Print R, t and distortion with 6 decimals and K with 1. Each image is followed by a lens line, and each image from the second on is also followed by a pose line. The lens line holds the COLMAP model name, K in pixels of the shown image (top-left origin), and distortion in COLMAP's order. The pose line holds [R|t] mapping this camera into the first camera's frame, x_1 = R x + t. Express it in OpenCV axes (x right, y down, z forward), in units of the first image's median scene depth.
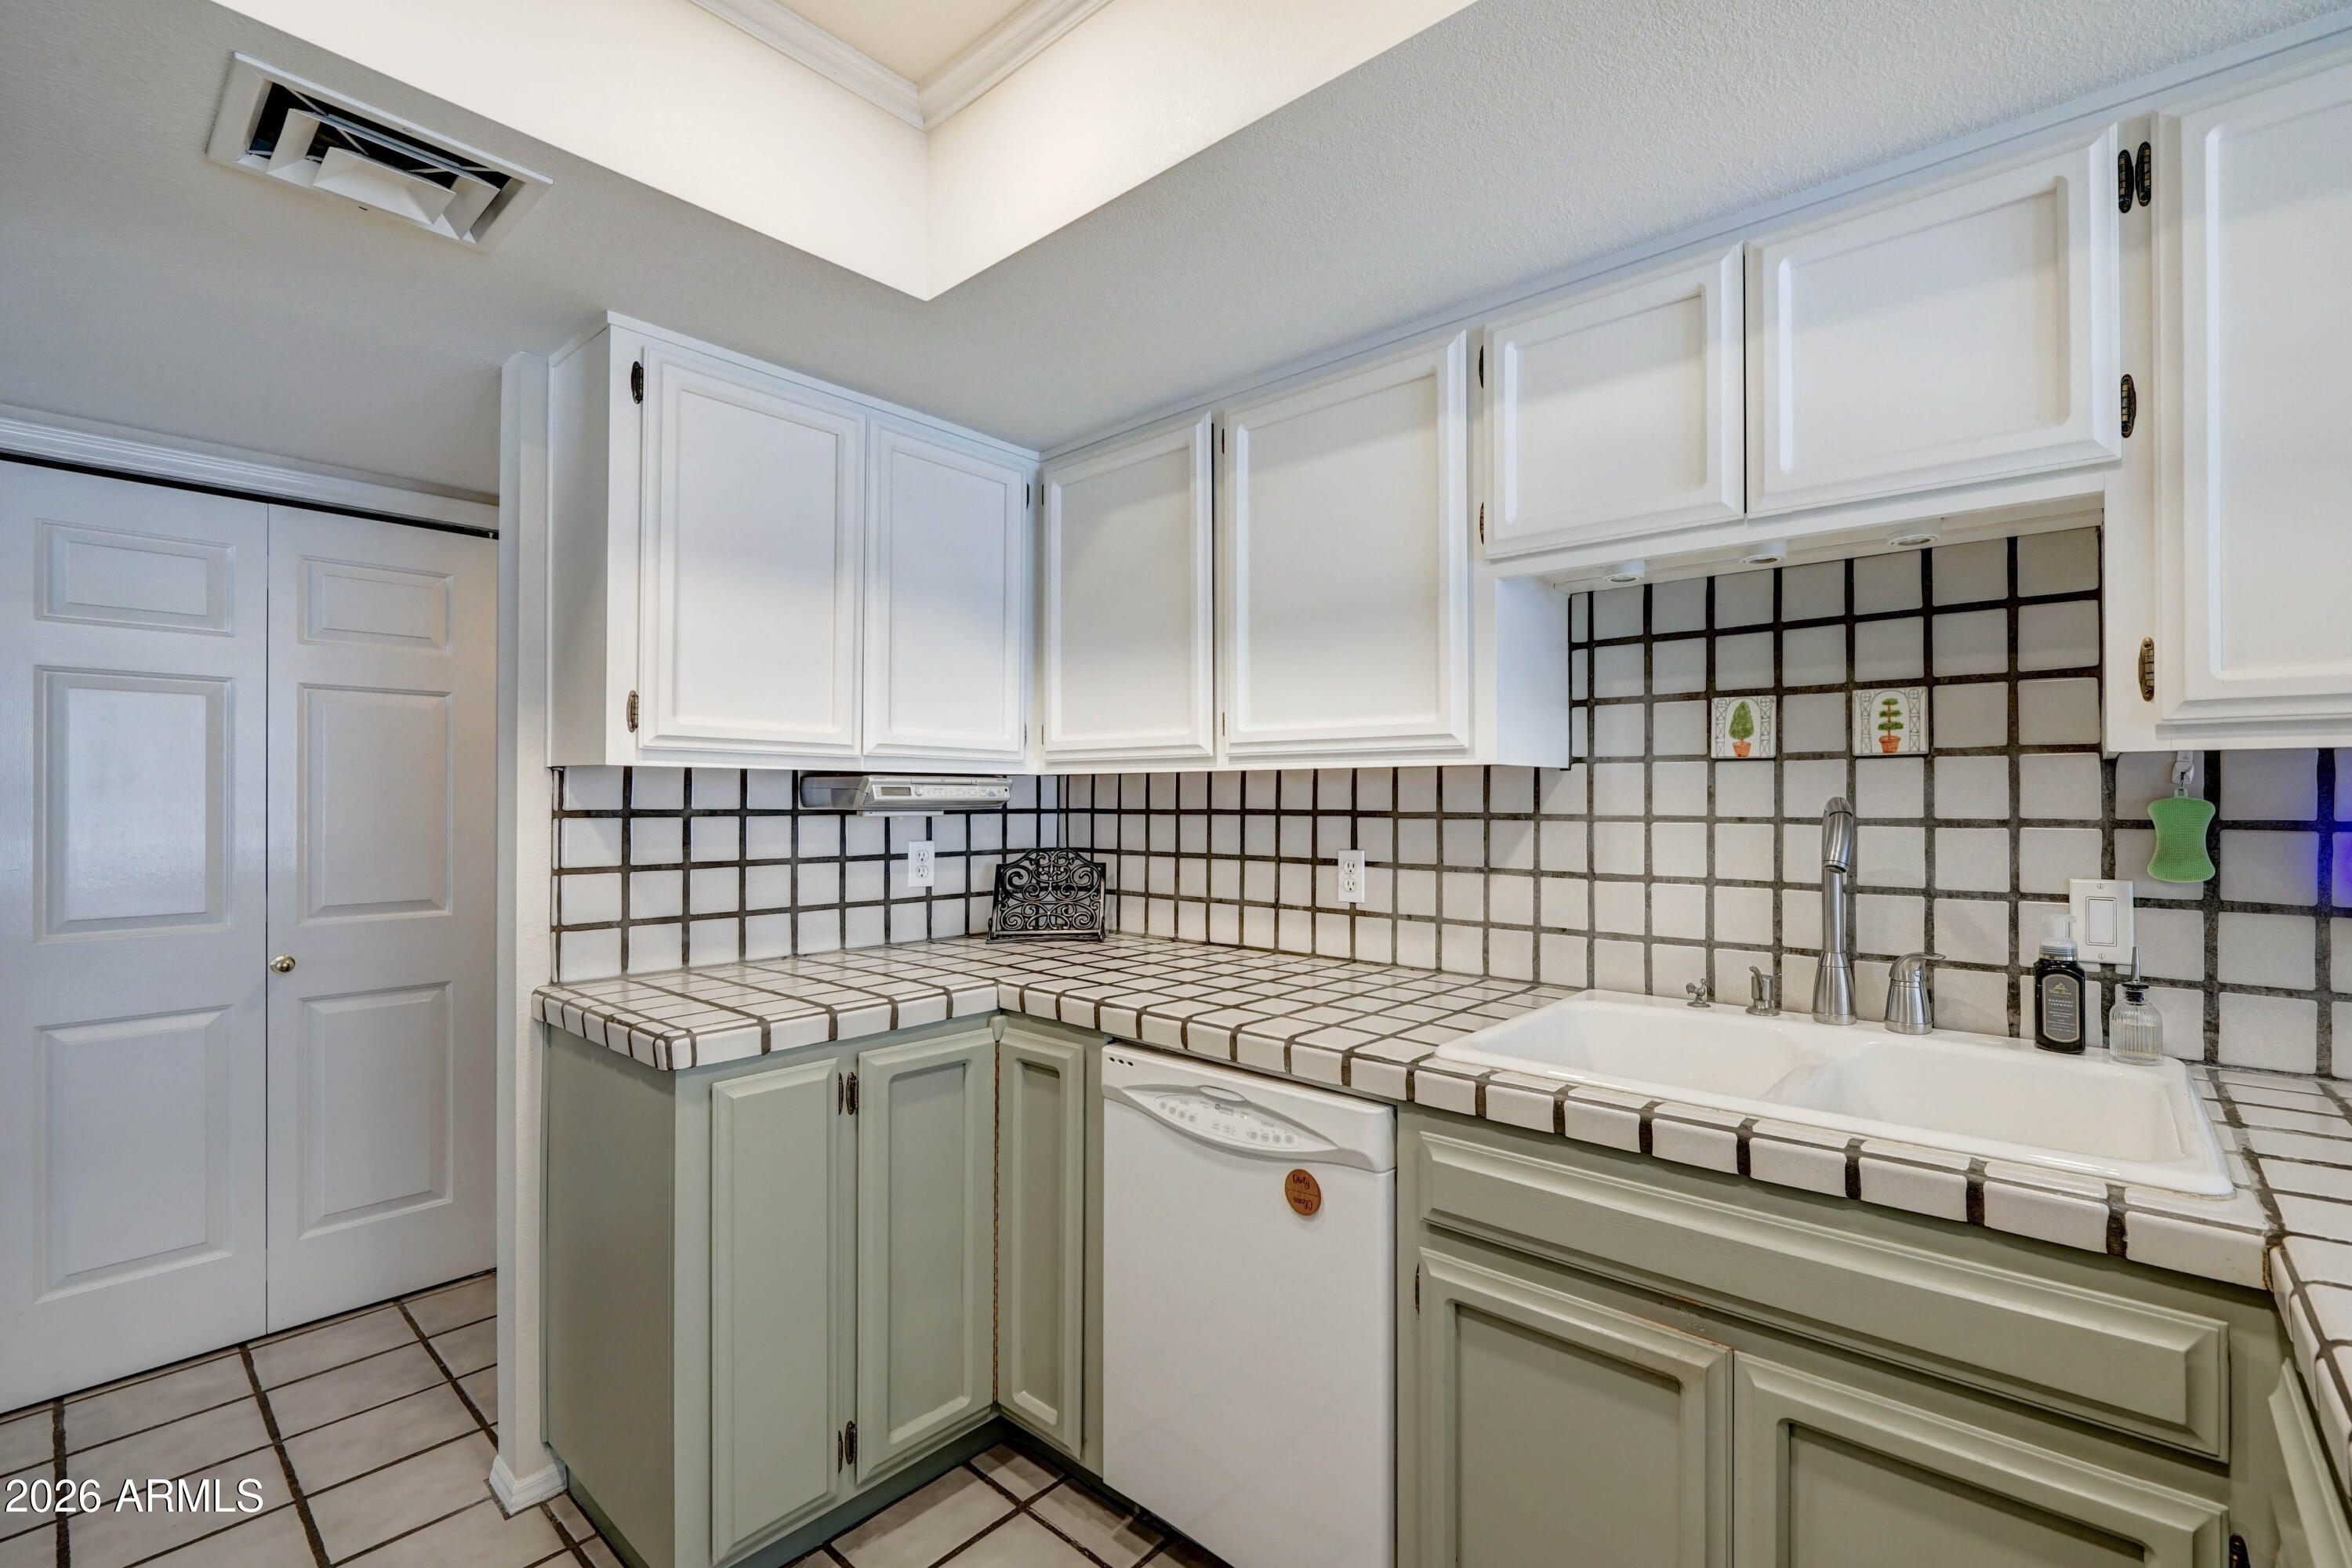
lens RADIAL K [[901.9, 0, 1147.2], [0, 901.9, 793.5], [0, 0, 1]] dist [-0.006883, -0.000172]
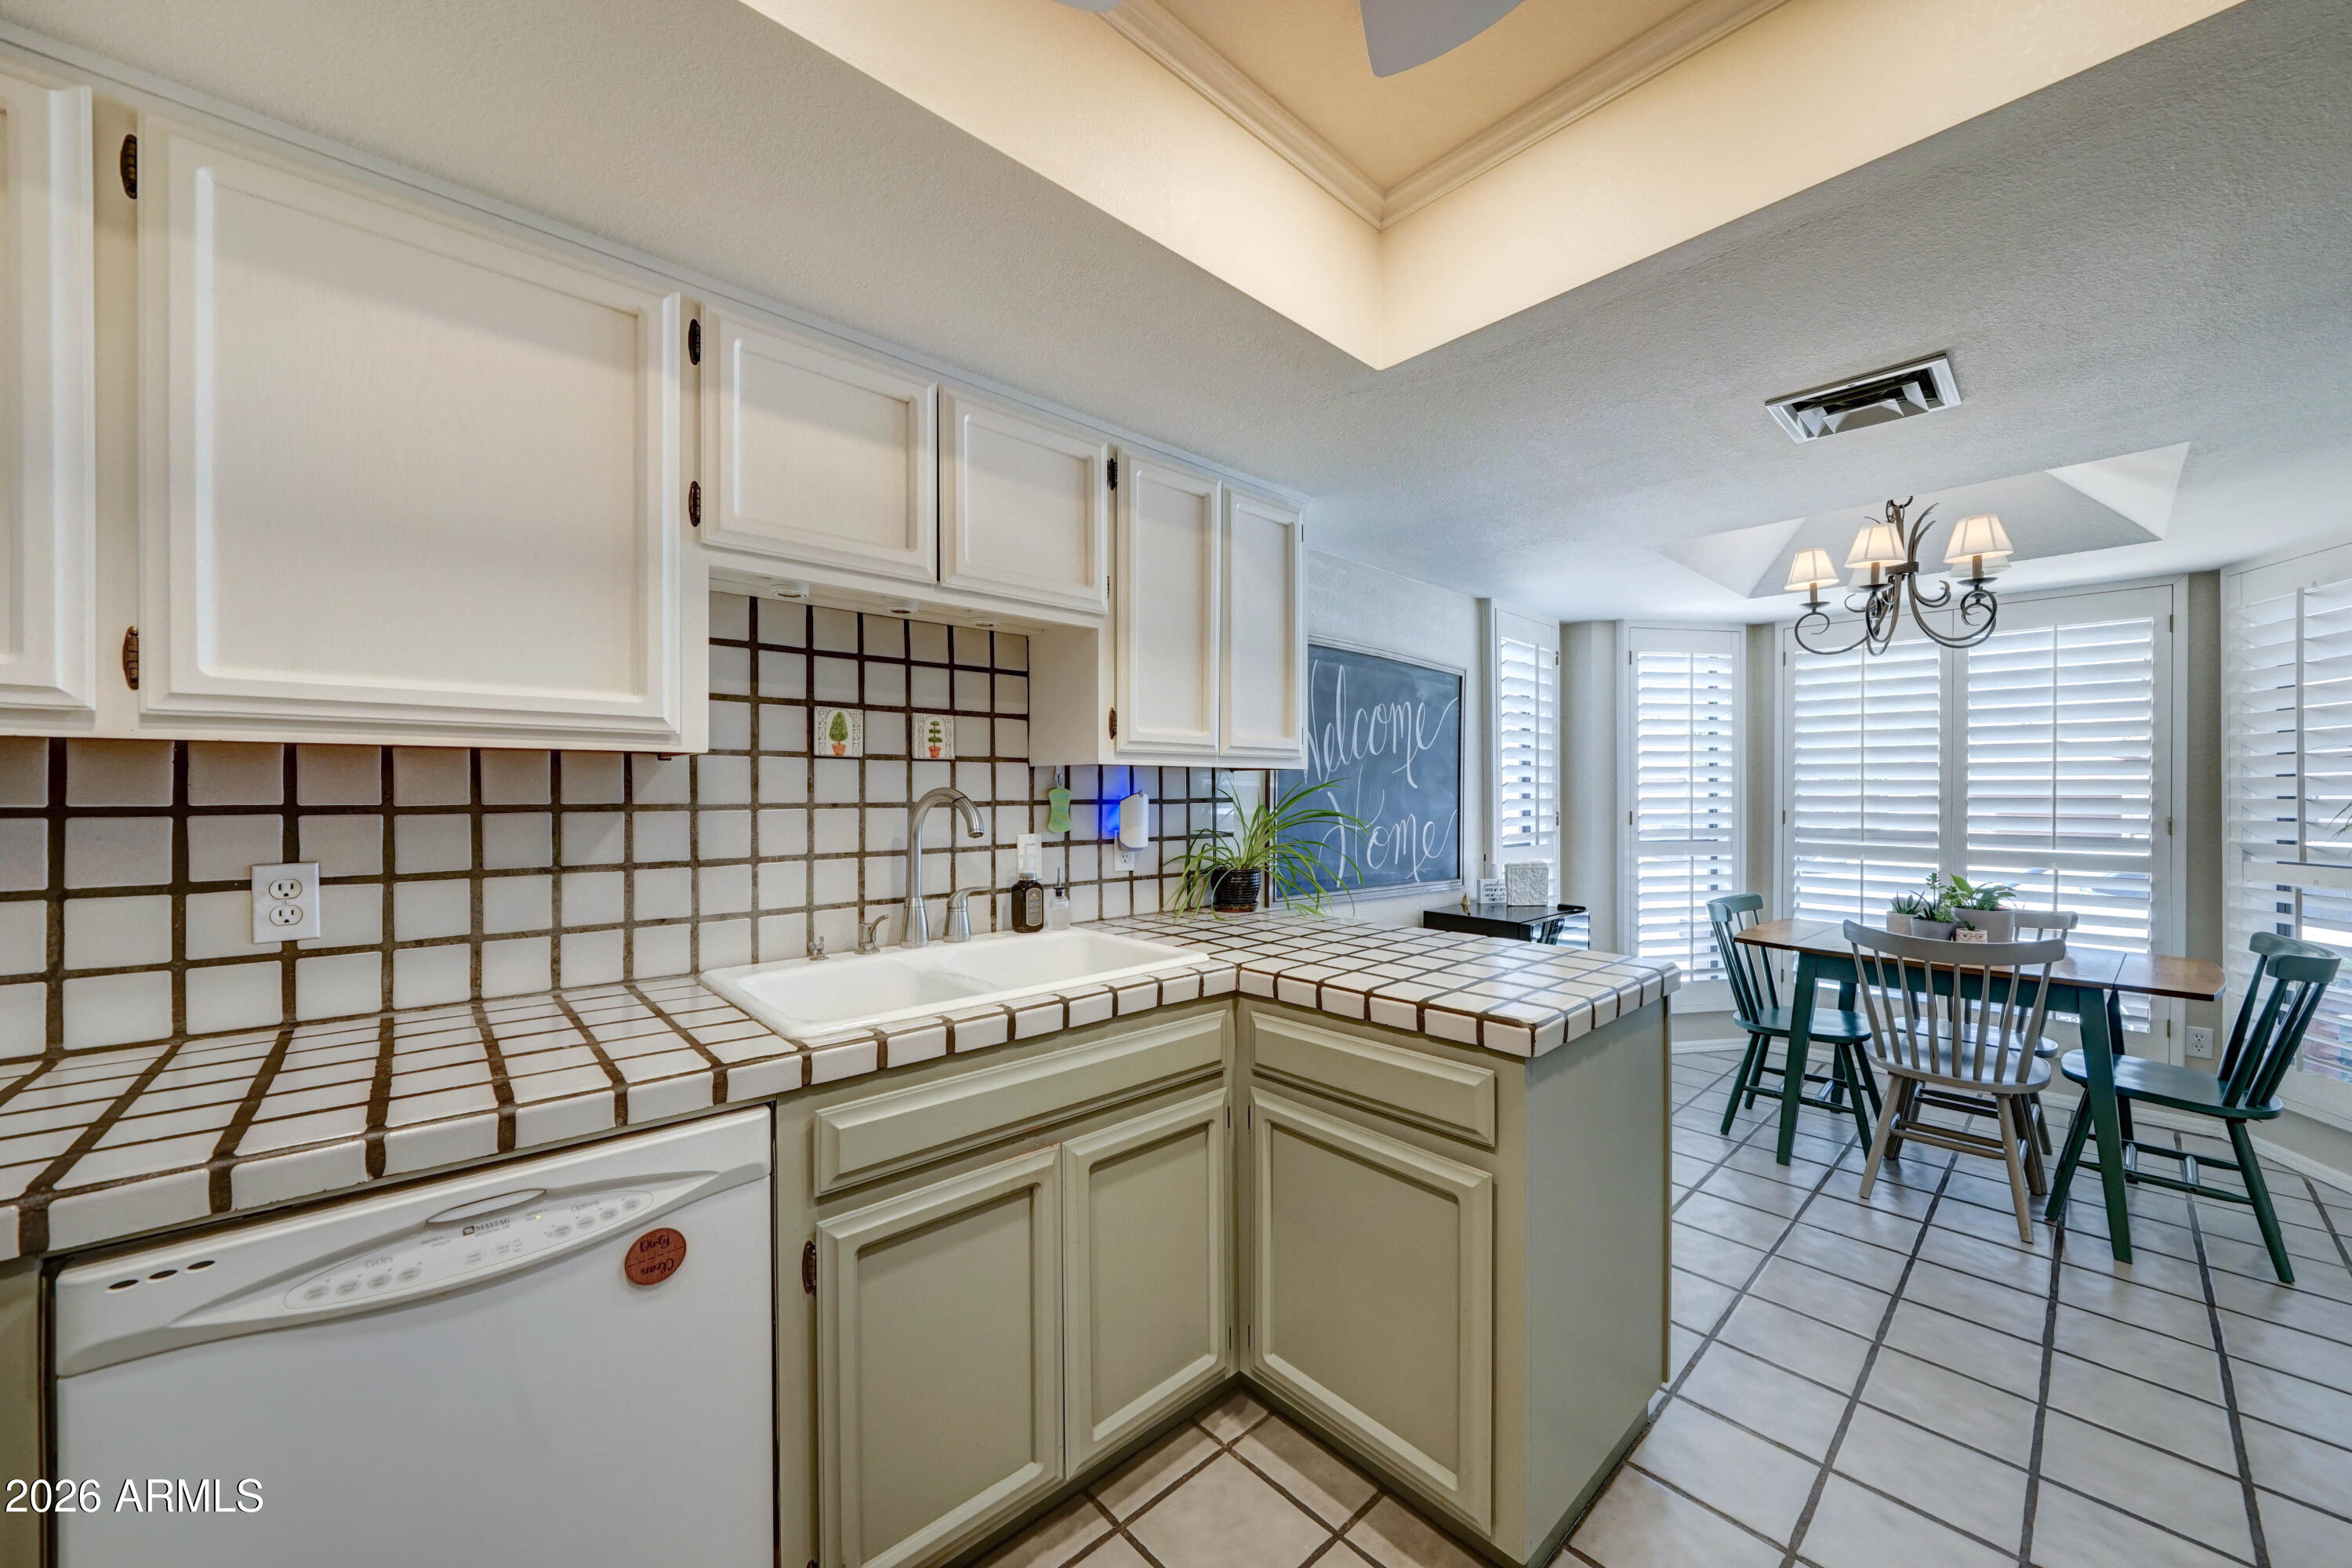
lens RADIAL K [[863.1, 0, 1196.6], [0, 863.1, 792.9], [0, 0, 1]] dist [-0.001364, -0.000358]
pose [[0.142454, -0.003203, 0.989796, -0.485717], [-0.005189, 0.999979, 0.003982, 0.004375], [-0.989788, -0.005704, 0.142435, 0.343102]]
